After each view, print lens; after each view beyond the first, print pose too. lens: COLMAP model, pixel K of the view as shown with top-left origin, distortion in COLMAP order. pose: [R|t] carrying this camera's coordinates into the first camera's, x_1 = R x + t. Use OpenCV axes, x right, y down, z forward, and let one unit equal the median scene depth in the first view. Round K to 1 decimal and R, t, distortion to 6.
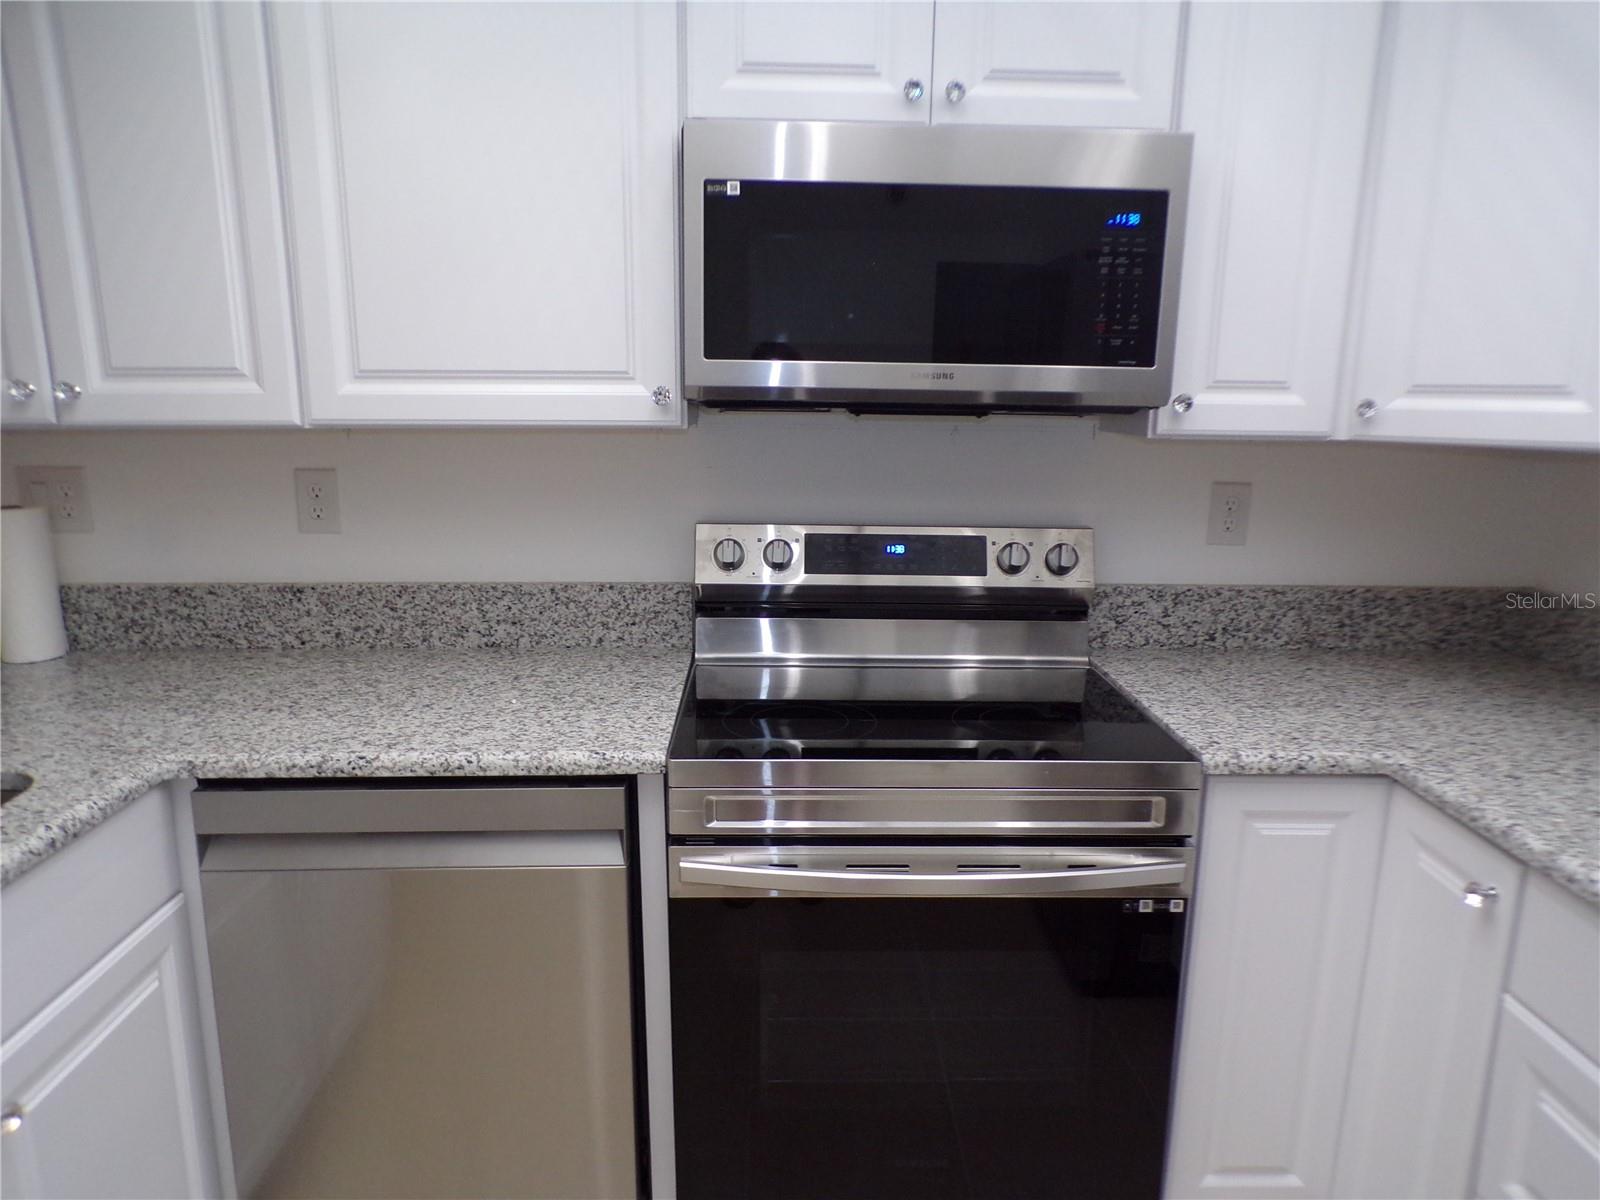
lens RADIAL K [[1072.0, 0, 803.4], [0, 1072.0, 621.0], [0, 0, 1]] dist [0.001670, 0.001743]
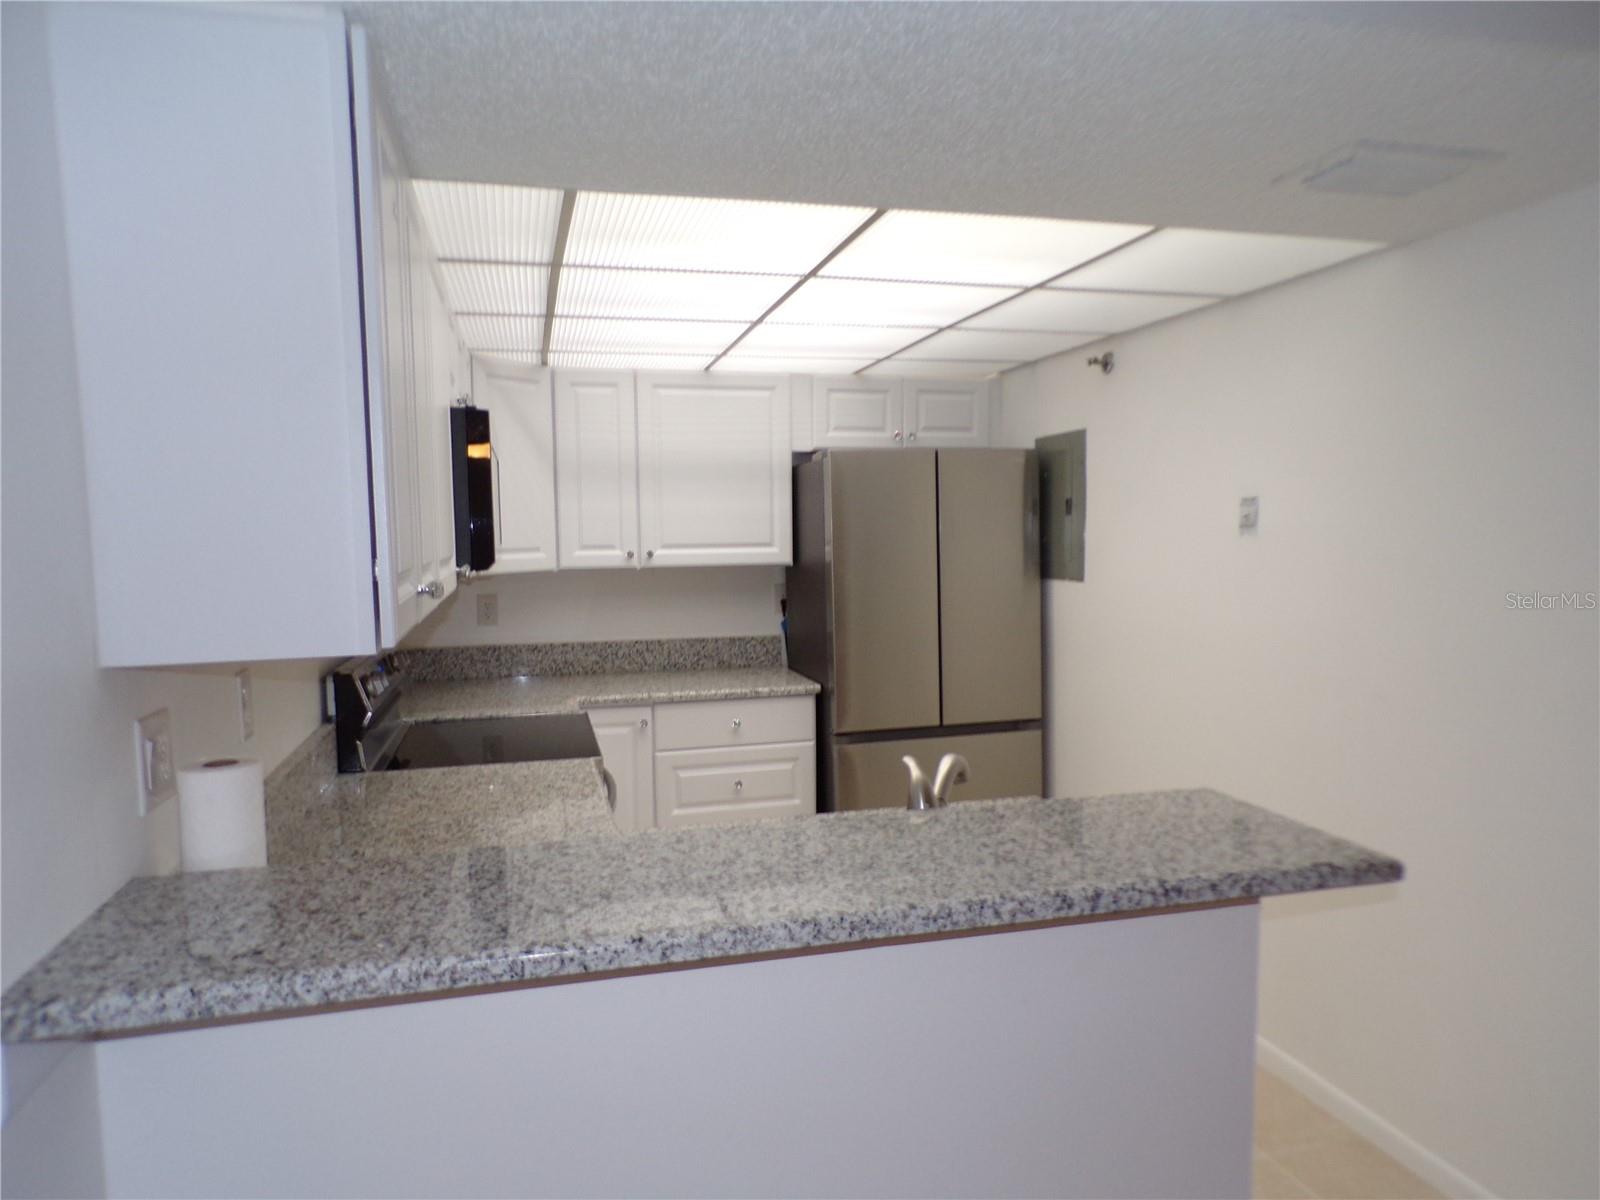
lens RADIAL K [[1106.8, 0, 803.6], [0, 1106.8, 624.9], [0, 0, 1]] dist [0.061186, 0.001991]
pose [[-0.201010, -0.102140, 0.974250, -1.535328], [0.226322, 0.962799, 0.147635, -0.222662], [-0.953086, 0.250170, -0.170416, 0.694039]]
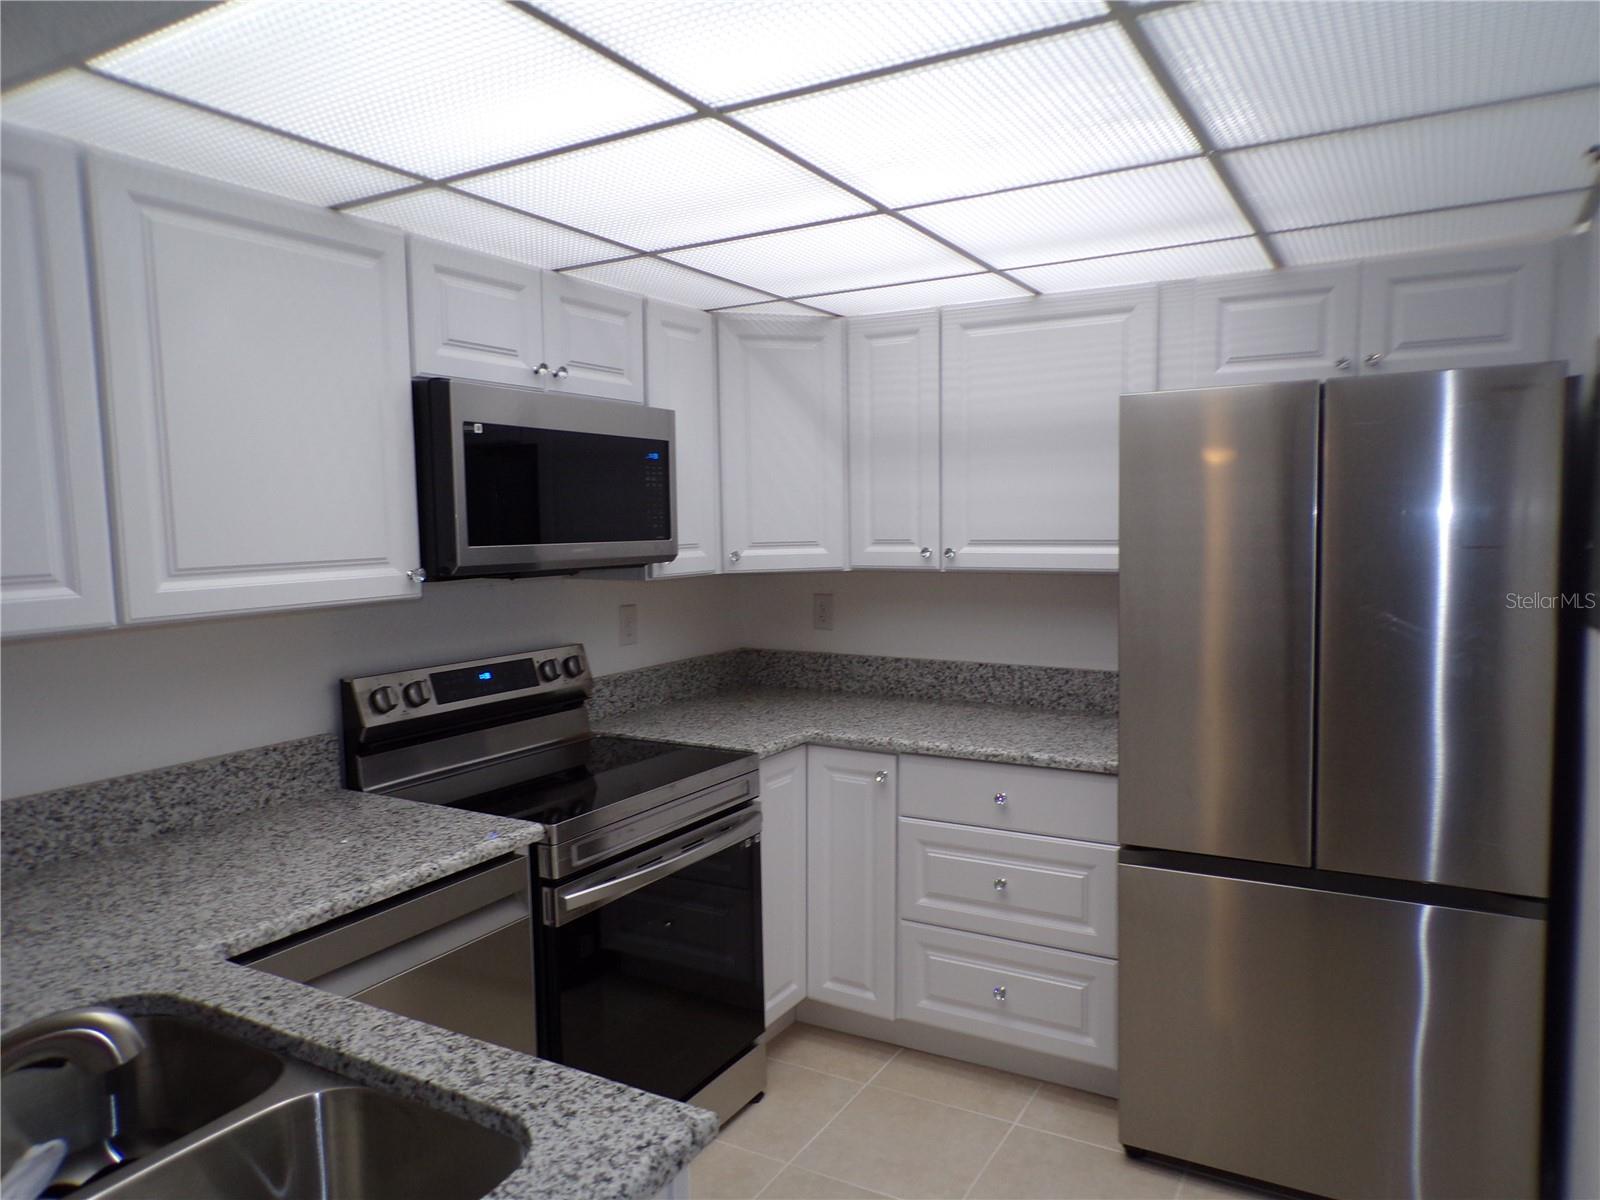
lens RADIAL K [[1072.0, 0, 803.4], [0, 1072.0, 621.0], [0, 0, 1]] dist [0.001670, 0.001743]
pose [[0.538600, -0.102254, 0.836334, -0.817004], [0.206342, 0.978390, -0.013262, -0.034514], [-0.816905, 0.179713, 0.548060, -0.069436]]
